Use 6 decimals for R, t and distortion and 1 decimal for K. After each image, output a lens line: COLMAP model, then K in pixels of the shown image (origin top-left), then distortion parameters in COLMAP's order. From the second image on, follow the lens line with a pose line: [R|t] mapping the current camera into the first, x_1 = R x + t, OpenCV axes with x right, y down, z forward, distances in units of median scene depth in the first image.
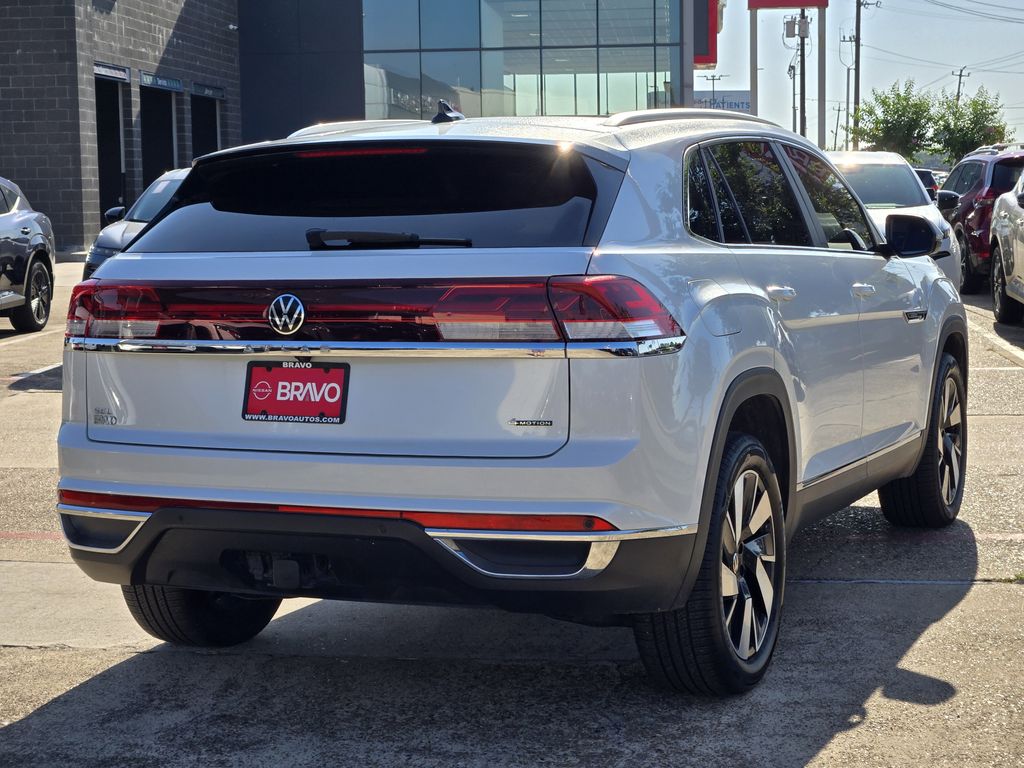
lens RADIAL K [[1975.8, 0, 515.4], [0, 1975.8, 377.2], [0, 0, 1]] dist [0.040261, 0.000000]
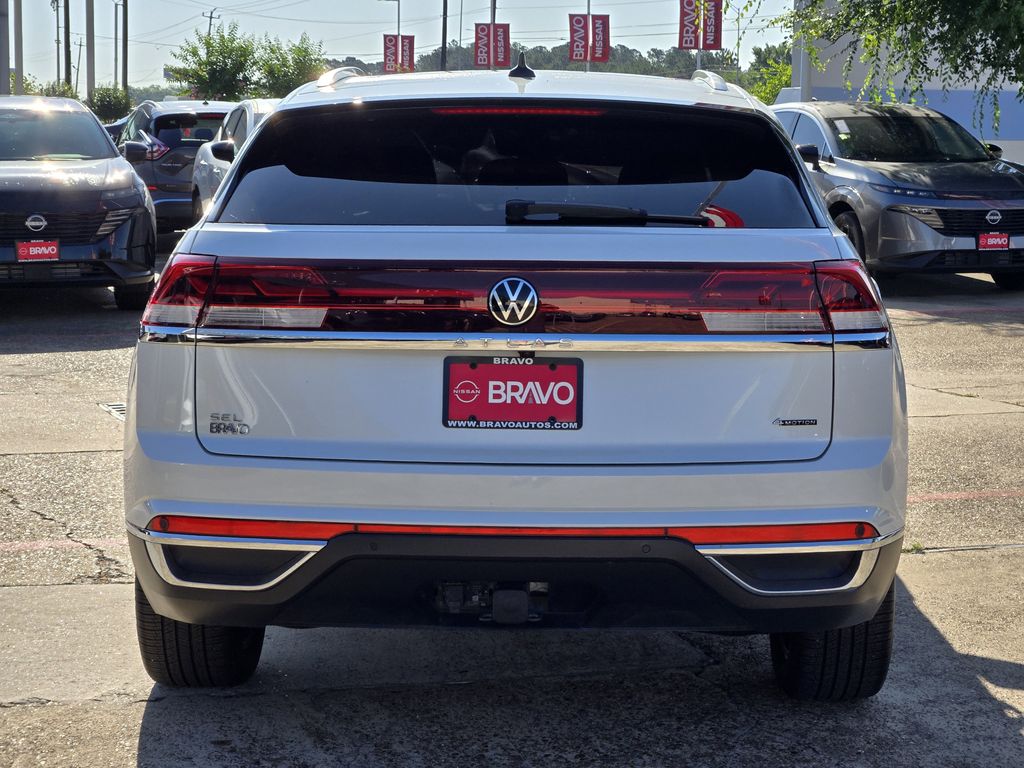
lens RADIAL K [[1975.8, 0, 508.6], [0, 1975.8, 394.4], [0, 0, 1]] dist [0.040261, 0.000000]
pose [[0.915264, -0.022952, 0.402200, -0.455022], [0.006911, 0.999123, 0.041288, -0.027018], [-0.402795, -0.035010, 0.914621, 0.219541]]
